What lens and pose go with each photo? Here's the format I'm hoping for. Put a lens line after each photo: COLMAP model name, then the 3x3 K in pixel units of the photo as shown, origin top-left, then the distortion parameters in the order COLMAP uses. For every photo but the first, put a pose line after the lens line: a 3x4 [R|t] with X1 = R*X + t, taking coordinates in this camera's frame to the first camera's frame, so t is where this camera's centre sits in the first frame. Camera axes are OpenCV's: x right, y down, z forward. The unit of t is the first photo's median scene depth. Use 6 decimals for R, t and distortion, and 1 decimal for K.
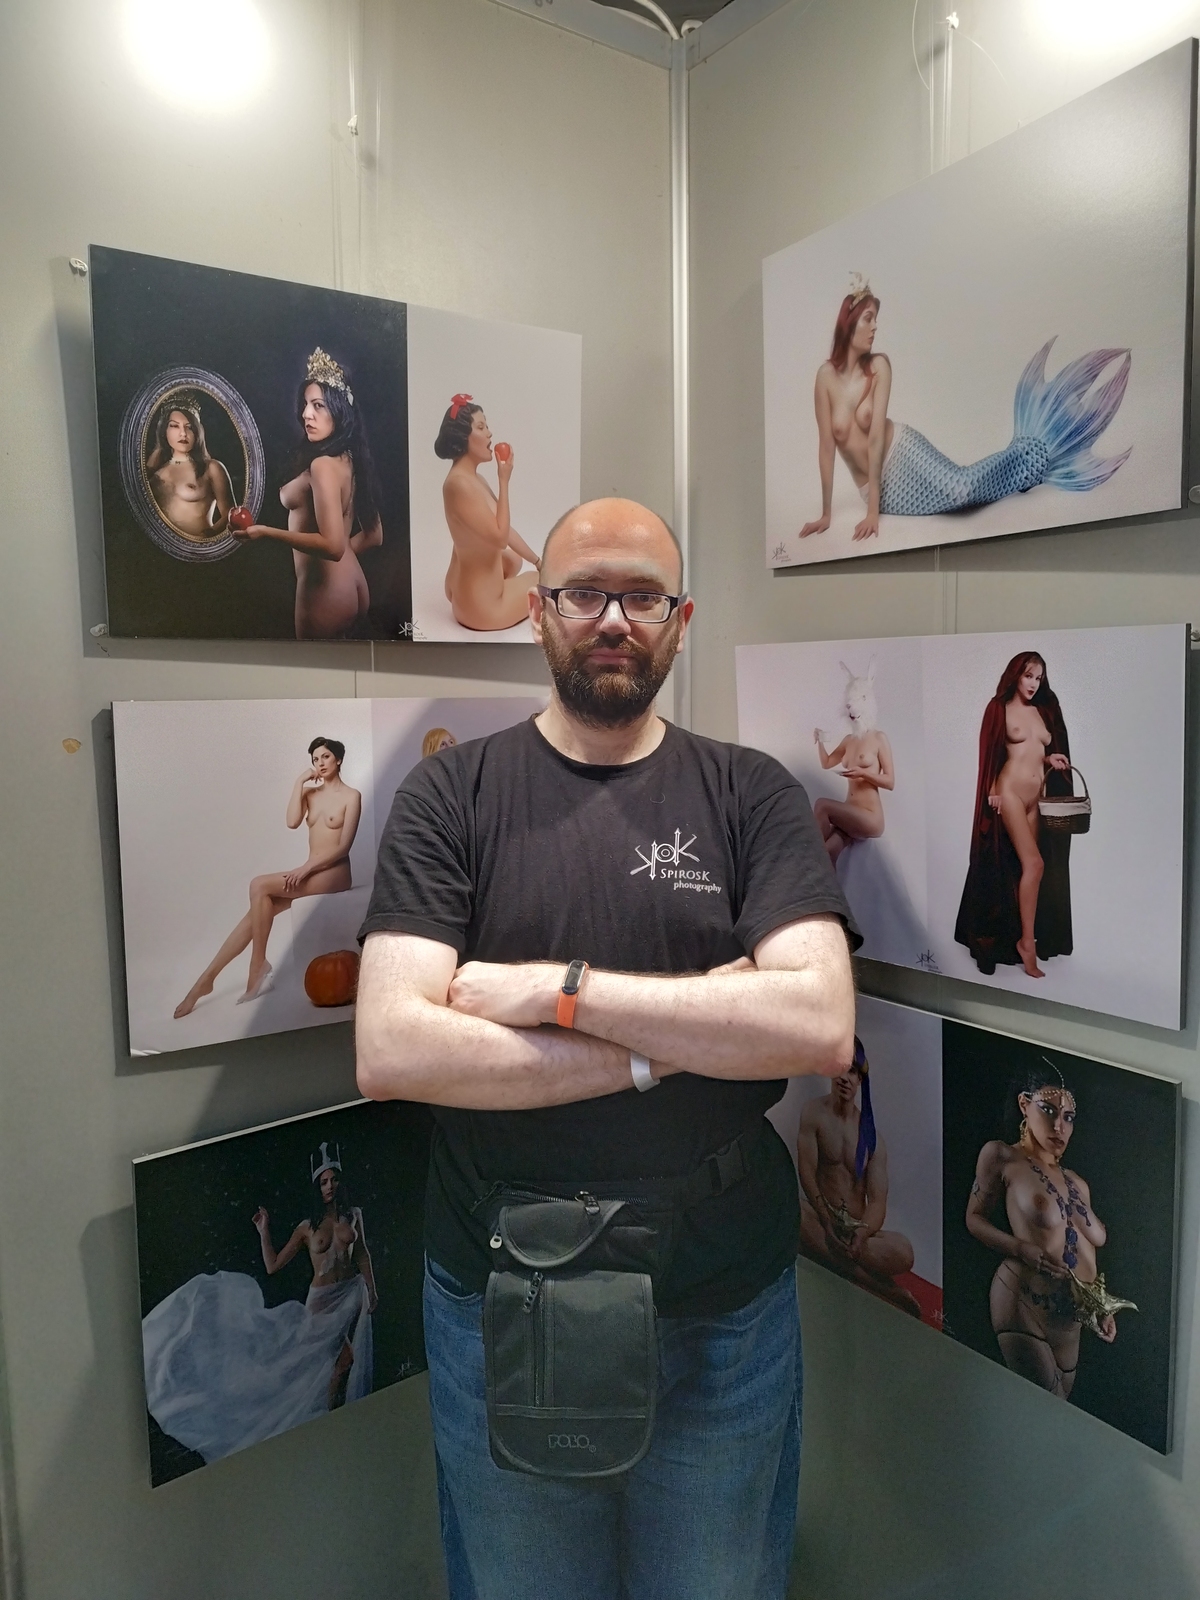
lens RADIAL K [[1135.0, 0, 600.0], [0, 1135.0, 800.0], [0, 0, 1]] dist [0.003893, -0.029699]
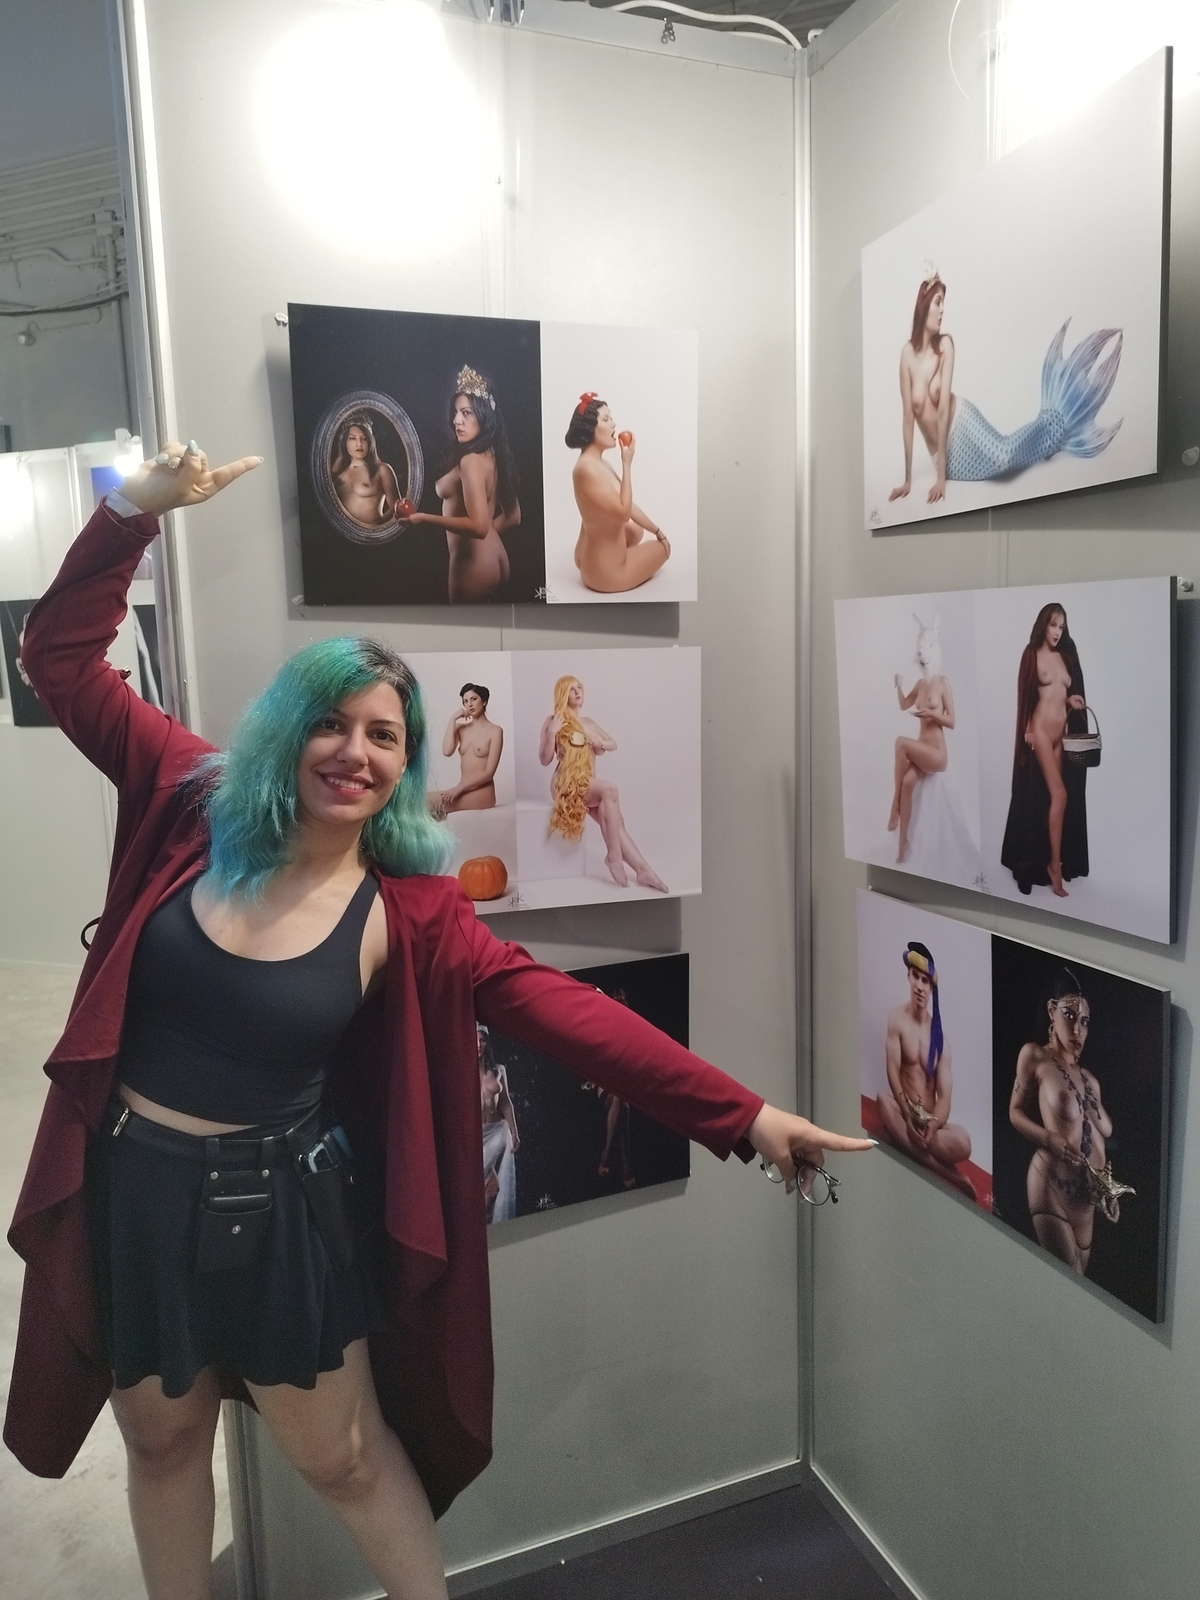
lens RADIAL K [[1132.2, 0, 600.0], [0, 1132.2, 800.0], [0, 0, 1]] dist [0.000102, -0.039810]
pose [[0.970041, 0.021823, -0.241957, 0.198087], [-0.011665, 0.998993, 0.043335, 0.017330], [0.242659, -0.039214, 0.969319, -0.171079]]
